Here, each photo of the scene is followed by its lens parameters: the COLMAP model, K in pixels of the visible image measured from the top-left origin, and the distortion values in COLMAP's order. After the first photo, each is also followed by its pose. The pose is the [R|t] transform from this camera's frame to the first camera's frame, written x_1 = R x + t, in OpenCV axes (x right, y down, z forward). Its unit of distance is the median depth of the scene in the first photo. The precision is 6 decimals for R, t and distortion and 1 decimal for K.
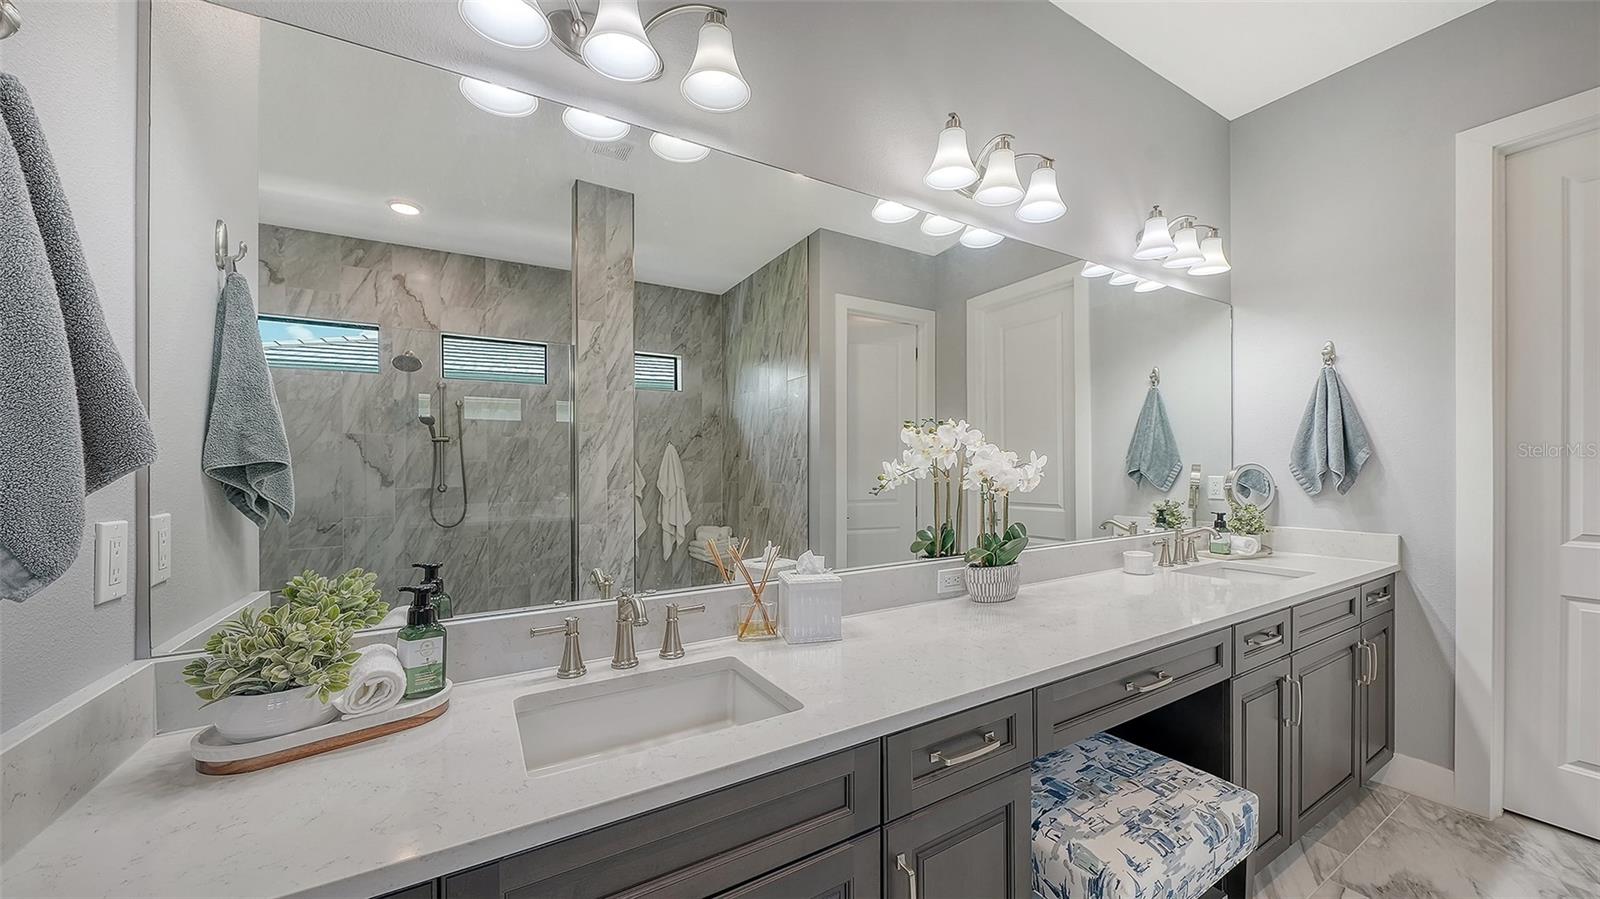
lens RADIAL K [[569.9, 0, 806.7], [0, 569.9, 464.0], [0, 0, 1]] dist [0.000813, -0.002281]
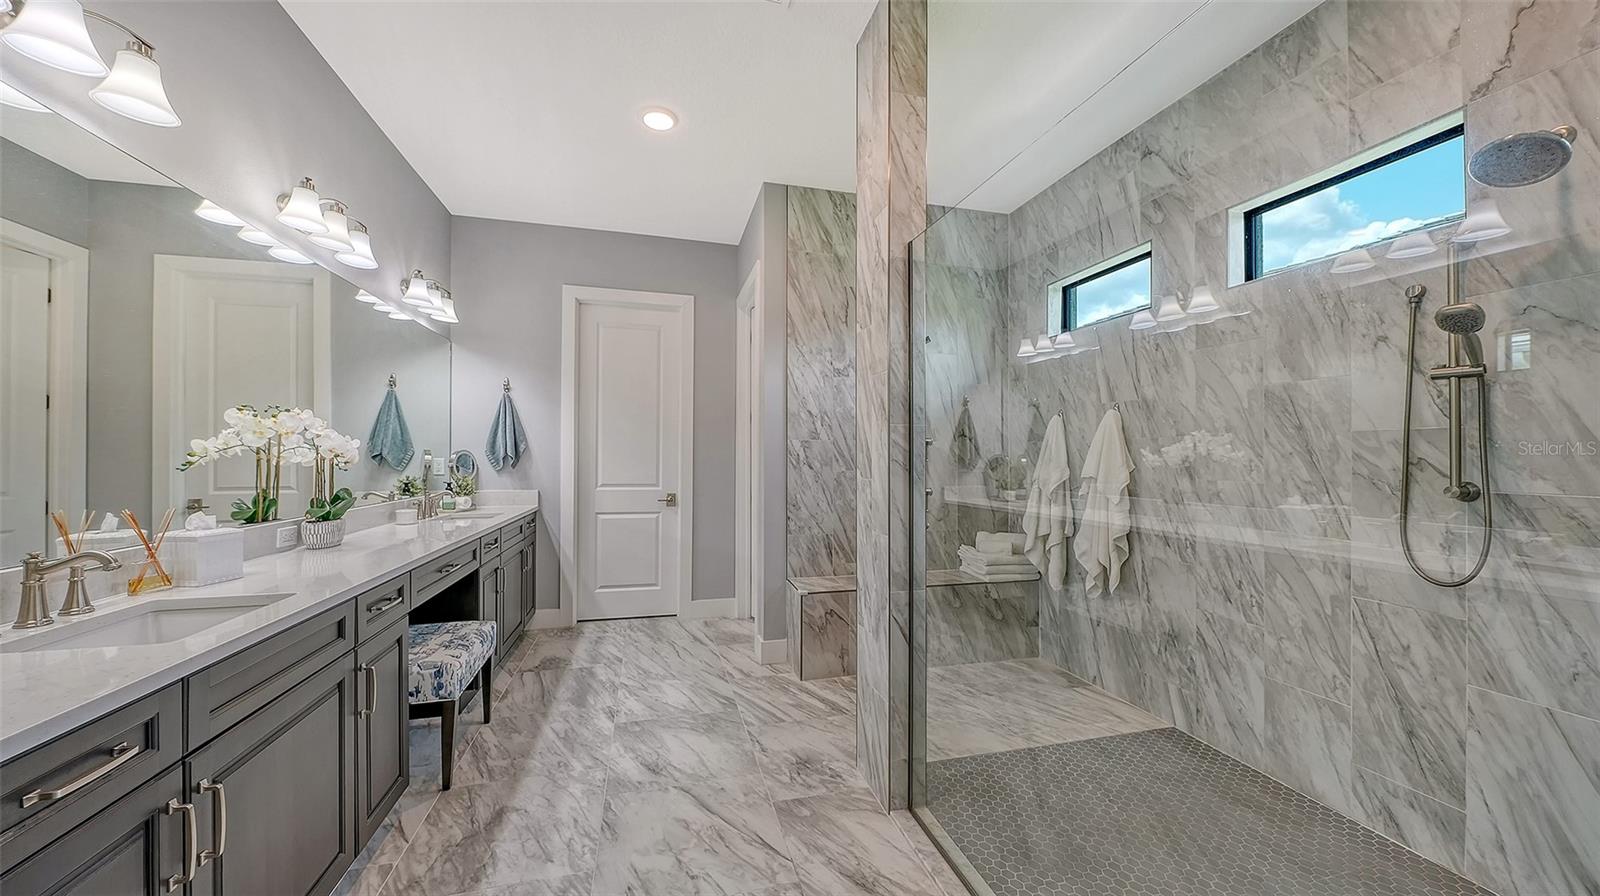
lens RADIAL K [[569.9, 0, 806.7], [0, 569.9, 462.5], [0, 0, 1]] dist [0.000813, -0.002281]
pose [[0.274330, -0.001072, 0.961635, -0.537813], [-0.008520, 0.999957, 0.003546, 0.023667], [-0.961598, -0.009166, 0.274309, -0.371010]]
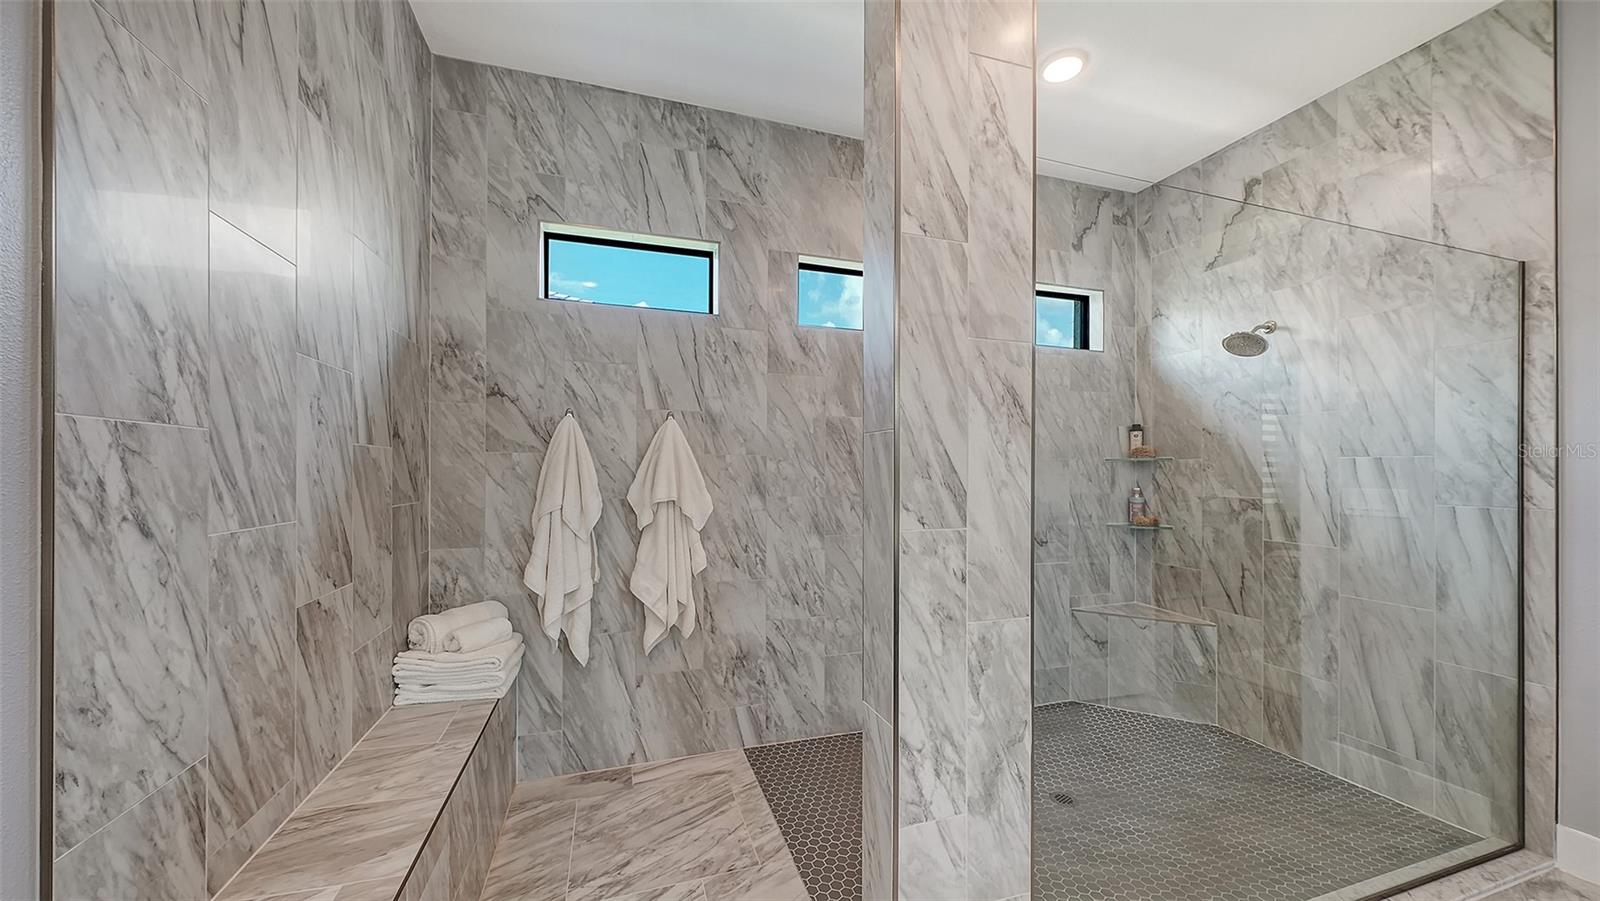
lens RADIAL K [[560.8, 0, 799.8], [0, 560.8, 470.6], [0, 0, 1]] dist [0.002118, -0.001974]
pose [[-0.972409, 0.004236, 0.233243, 0.751561], [0.003900, 0.999991, -0.001901, -0.004193], [-0.233249, -0.000938, -0.972417, 0.538064]]
